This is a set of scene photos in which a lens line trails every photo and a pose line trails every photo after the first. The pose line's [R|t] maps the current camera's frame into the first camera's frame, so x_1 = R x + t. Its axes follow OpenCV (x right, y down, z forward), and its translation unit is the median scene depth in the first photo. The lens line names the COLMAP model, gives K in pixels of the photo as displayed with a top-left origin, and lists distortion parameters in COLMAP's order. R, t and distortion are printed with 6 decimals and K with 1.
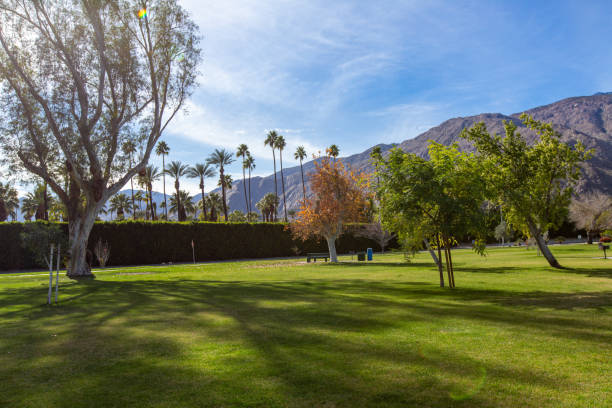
lens RADIAL K [[501.3, 0, 309.0], [0, 501.3, 202.2], [0, 0, 1]] dist [0.005786, 0.007920]
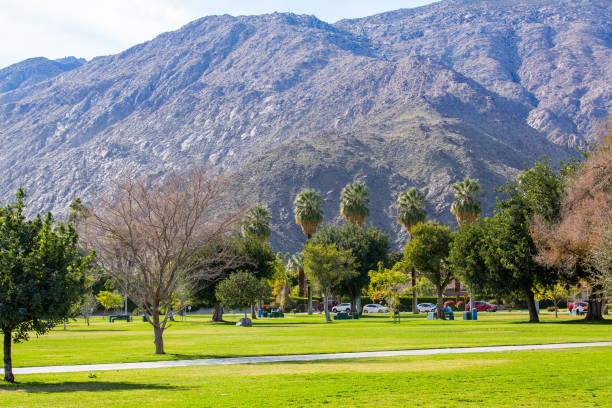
lens RADIAL K [[1229.8, 0, 300.6], [0, 1229.8, 256.4], [0, 0, 1]] dist [0.019398, 0.000000]
pose [[0.935853, 0.039527, 0.350166, -0.072133], [-0.054532, 0.997963, 0.033093, -0.104261], [-0.348144, -0.050065, 0.936103, -1.107017]]
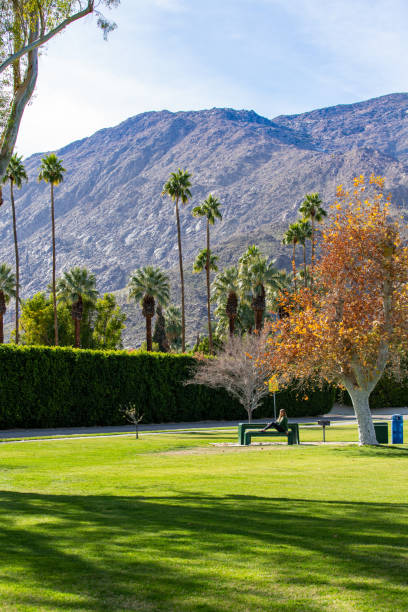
lens RADIAL K [[1229.8, 0, 198.3], [0, 1229.8, 302.9], [0, 0, 1]] dist [0.019398, 0.000000]
pose [[0.944855, 0.052801, 0.323203, -0.176674], [-0.053136, 0.998557, -0.007793, 0.006651], [-0.323148, -0.009811, 0.946297, 0.029911]]
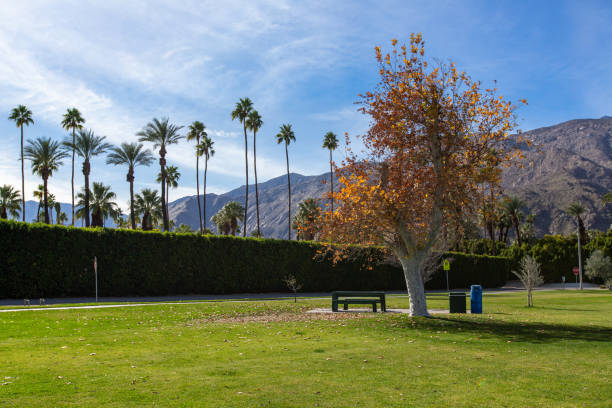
lens RADIAL K [[593.5, 0, 302.5], [0, 593.5, 204.4], [0, 0, 1]] dist [-0.009023, 0.000000]
pose [[0.997723, 0.043640, 0.051431, -0.029904], [-0.041598, 0.998328, -0.040129, 0.021894], [-0.053096, 0.037899, 0.997870, 0.220207]]
